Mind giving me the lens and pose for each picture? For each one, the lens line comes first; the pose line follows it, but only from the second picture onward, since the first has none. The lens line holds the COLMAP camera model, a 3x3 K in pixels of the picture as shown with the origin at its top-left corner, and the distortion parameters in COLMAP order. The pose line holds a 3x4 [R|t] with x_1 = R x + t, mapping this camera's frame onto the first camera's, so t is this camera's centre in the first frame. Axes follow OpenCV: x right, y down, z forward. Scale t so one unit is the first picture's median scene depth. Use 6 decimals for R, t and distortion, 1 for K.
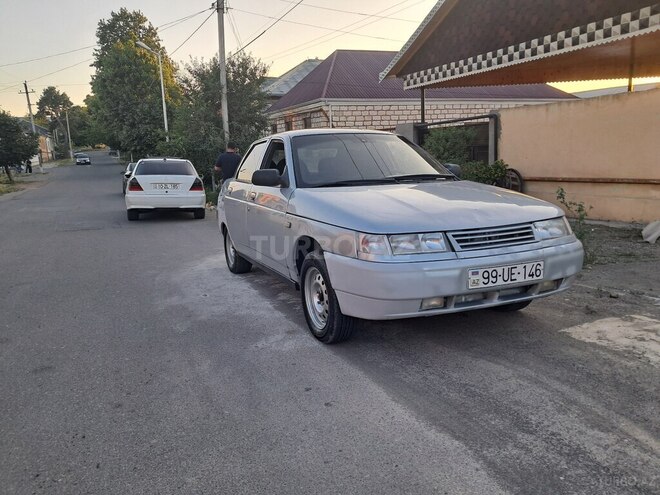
lens RADIAL K [[505.9, 0, 329.4], [0, 505.9, 250.2], [0, 0, 1]] dist [0.055035, -0.081684]
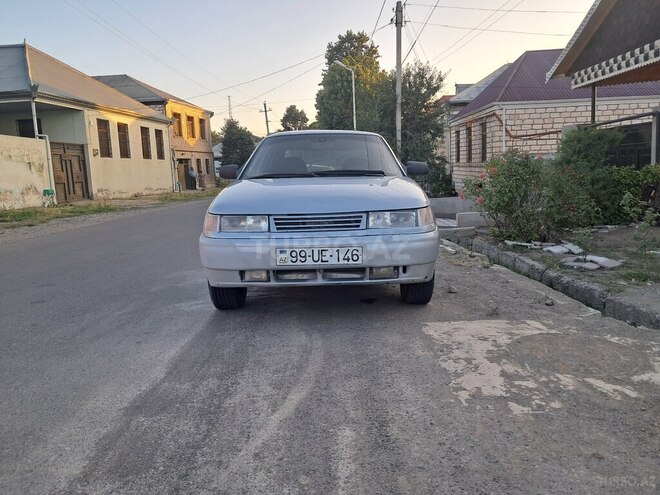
lens RADIAL K [[505.1, 0, 334.2], [0, 505.1, 244.8], [0, 0, 1]] dist [0.047234, -0.071469]
pose [[0.916581, 0.060131, -0.395303, 0.141293], [-0.070585, 0.997434, -0.011940, 0.005927], [0.393571, 0.038847, 0.918473, 0.002269]]
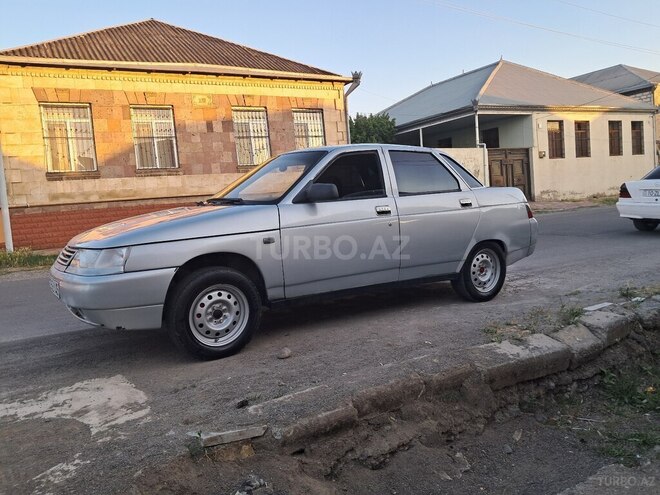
lens RADIAL K [[505.1, 0, 334.2], [0, 505.1, 244.8], [0, 0, 1]] dist [0.047234, -0.071469]
pose [[0.191296, 0.112368, -0.975079, 0.289483], [-0.116295, 0.989022, 0.091160, -0.041479], [0.974619, 0.095958, 0.202264, 0.244536]]
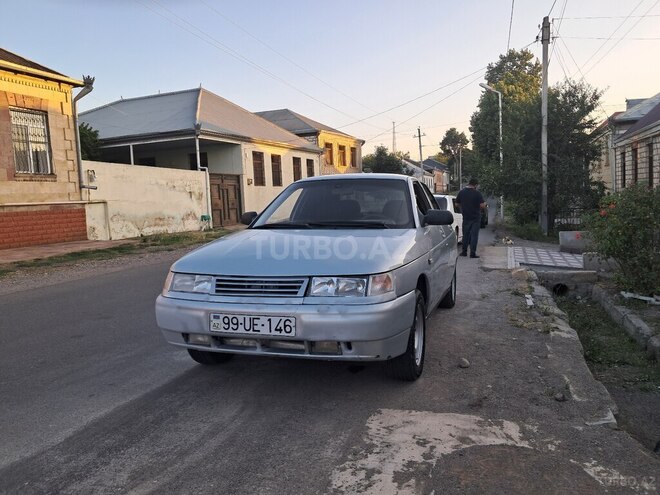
lens RADIAL K [[505.1, 0, 334.2], [0, 505.1, 244.8], [0, 0, 1]] dist [0.047234, -0.071469]
pose [[0.750920, 0.066347, -0.657051, 0.196239], [-0.112672, 0.993224, -0.028476, -0.017316], [0.650710, 0.095414, 0.753308, 0.058605]]
